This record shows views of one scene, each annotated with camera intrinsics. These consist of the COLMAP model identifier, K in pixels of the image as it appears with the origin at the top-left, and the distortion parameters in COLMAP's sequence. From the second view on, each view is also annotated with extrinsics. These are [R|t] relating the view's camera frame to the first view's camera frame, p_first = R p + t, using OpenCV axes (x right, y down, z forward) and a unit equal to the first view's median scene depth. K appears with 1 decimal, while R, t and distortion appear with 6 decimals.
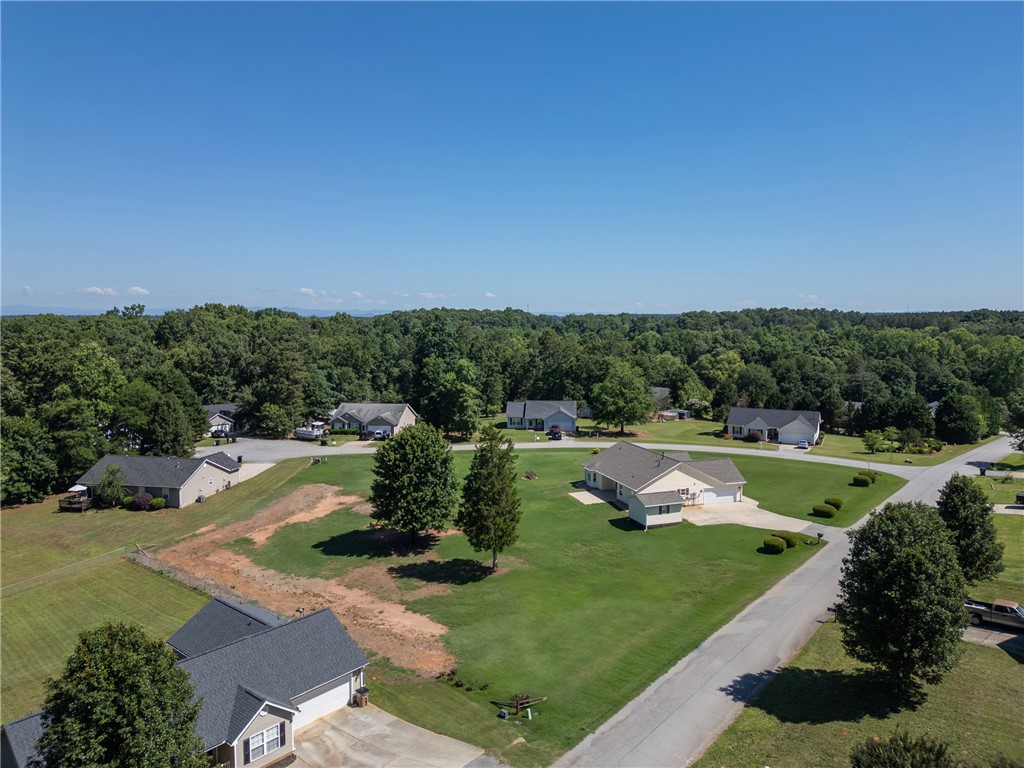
lens RADIAL K [[713.4, 0, 515.0], [0, 713.4, 381.7], [0, 0, 1]] dist [0.071980, -0.067271]
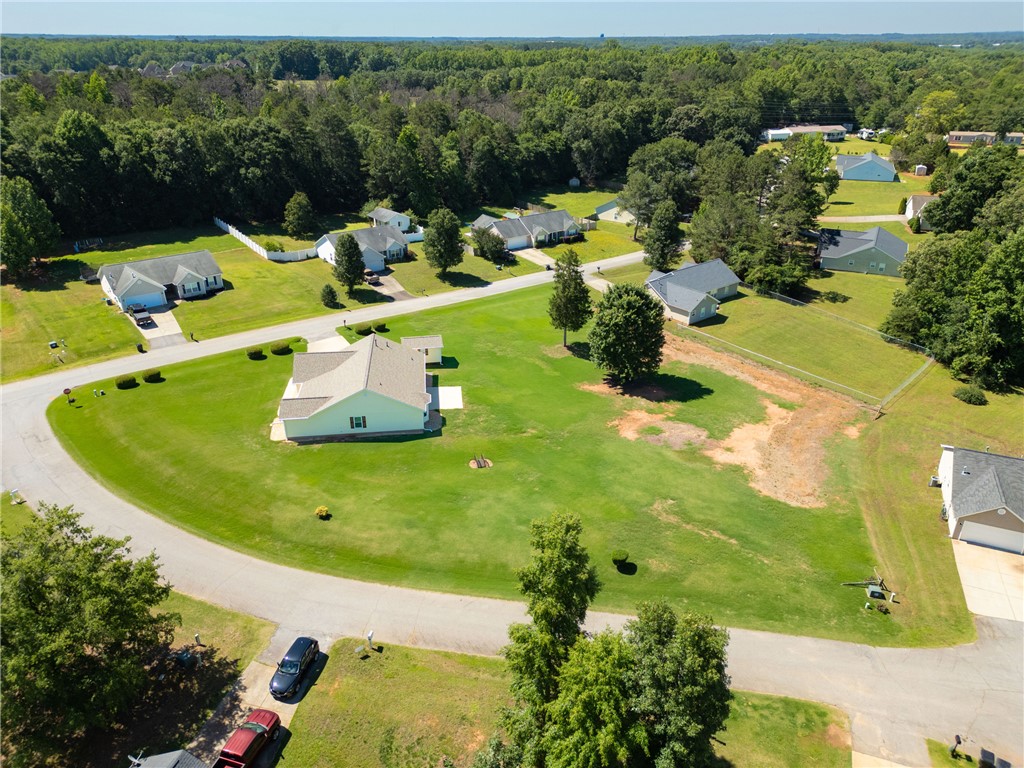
lens RADIAL K [[713.4, 0, 515.0], [0, 713.4, 387.1], [0, 0, 1]] dist [0.071980, -0.067271]
pose [[-0.982228, -0.079772, 0.169893, -0.146179], [0.019057, 0.858119, 0.513096, -0.339212], [-0.186719, 0.507215, -0.841349, 1.828272]]
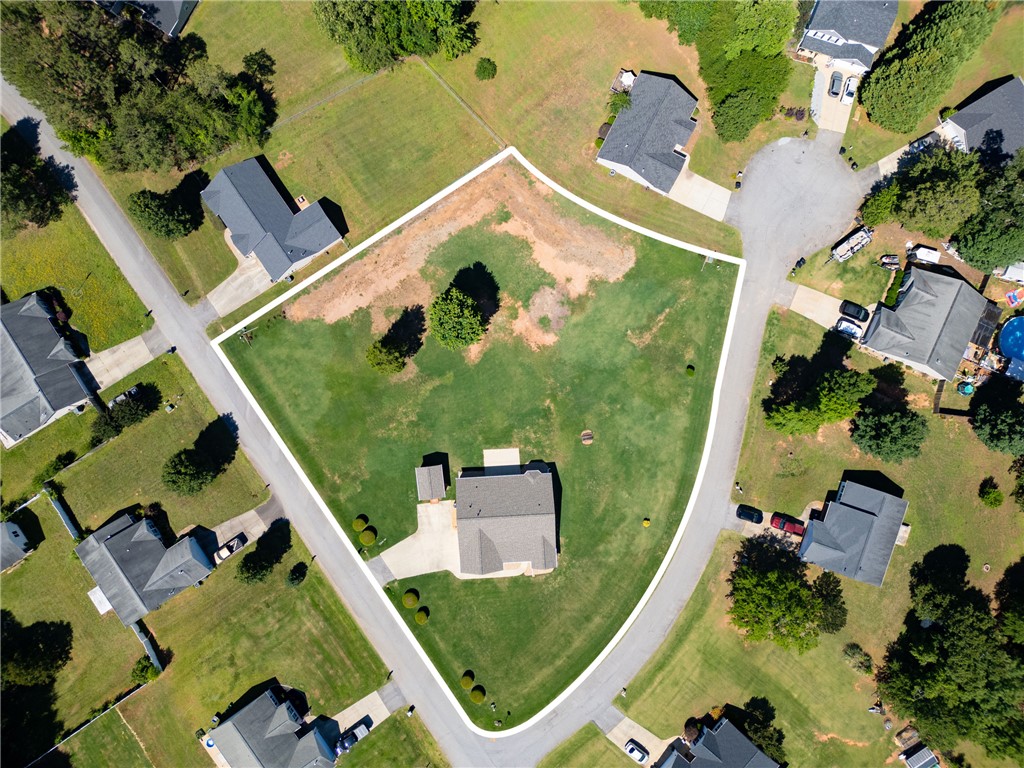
lens RADIAL K [[713.4, 0, 516.8], [0, 713.4, 381.5], [0, 0, 1]] dist [0.071980, -0.067271]
pose [[-0.250257, 0.967947, -0.021215, -0.015328], [-0.091491, -0.001829, 0.995804, -1.185472], [0.963847, 0.251148, 0.089016, 0.906799]]
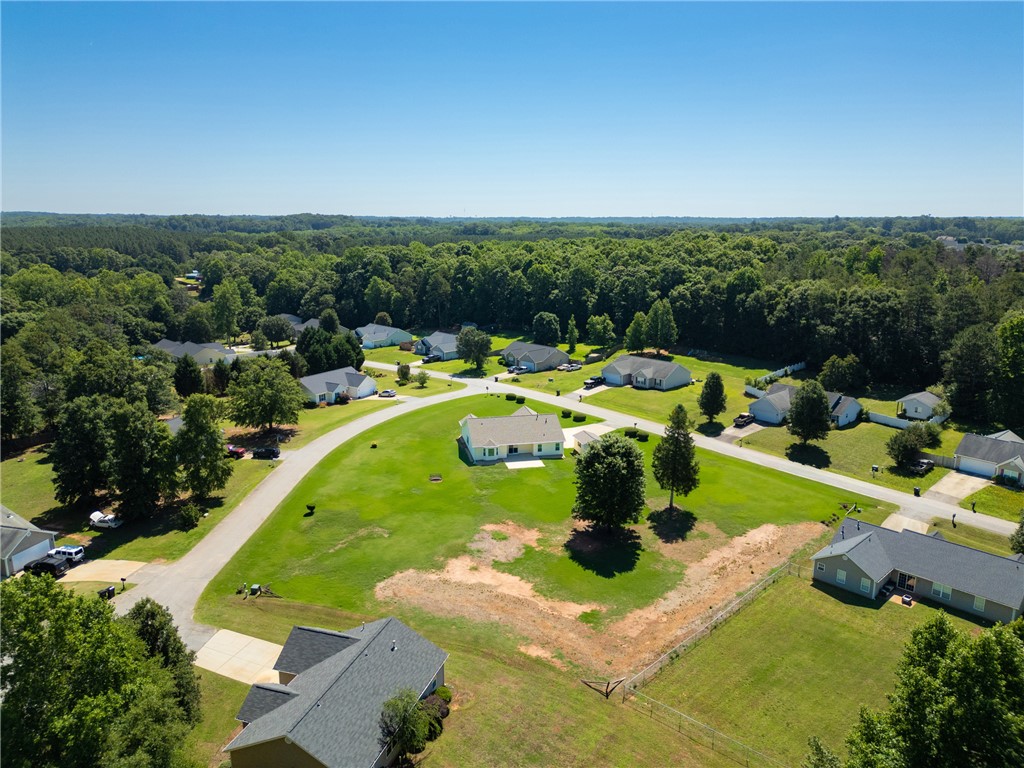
lens RADIAL K [[713.4, 0, 512.5], [0, 713.4, 388.8], [0, 0, 1]] dist [0.071980, -0.067271]
pose [[0.093549, -0.230421, 0.968584, -1.121384], [0.084043, 0.971205, 0.222927, -0.256066], [-0.992061, 0.060549, 0.110220, 0.907536]]
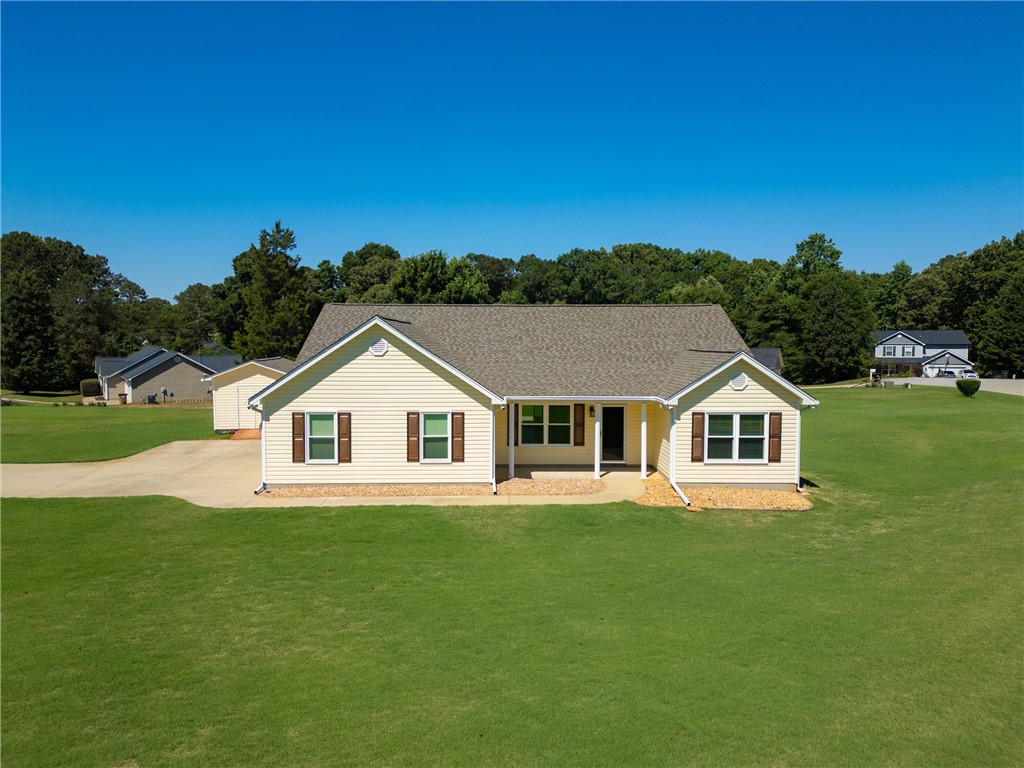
lens RADIAL K [[713.4, 0, 511.3], [0, 713.4, 381.8], [0, 0, 1]] dist [0.071980, -0.067271]
pose [[-0.287438, 0.059672, -0.955938, 0.514669], [-0.085016, 0.992528, 0.087519, 0.108711], [0.954019, 0.106427, -0.280218, 1.153232]]
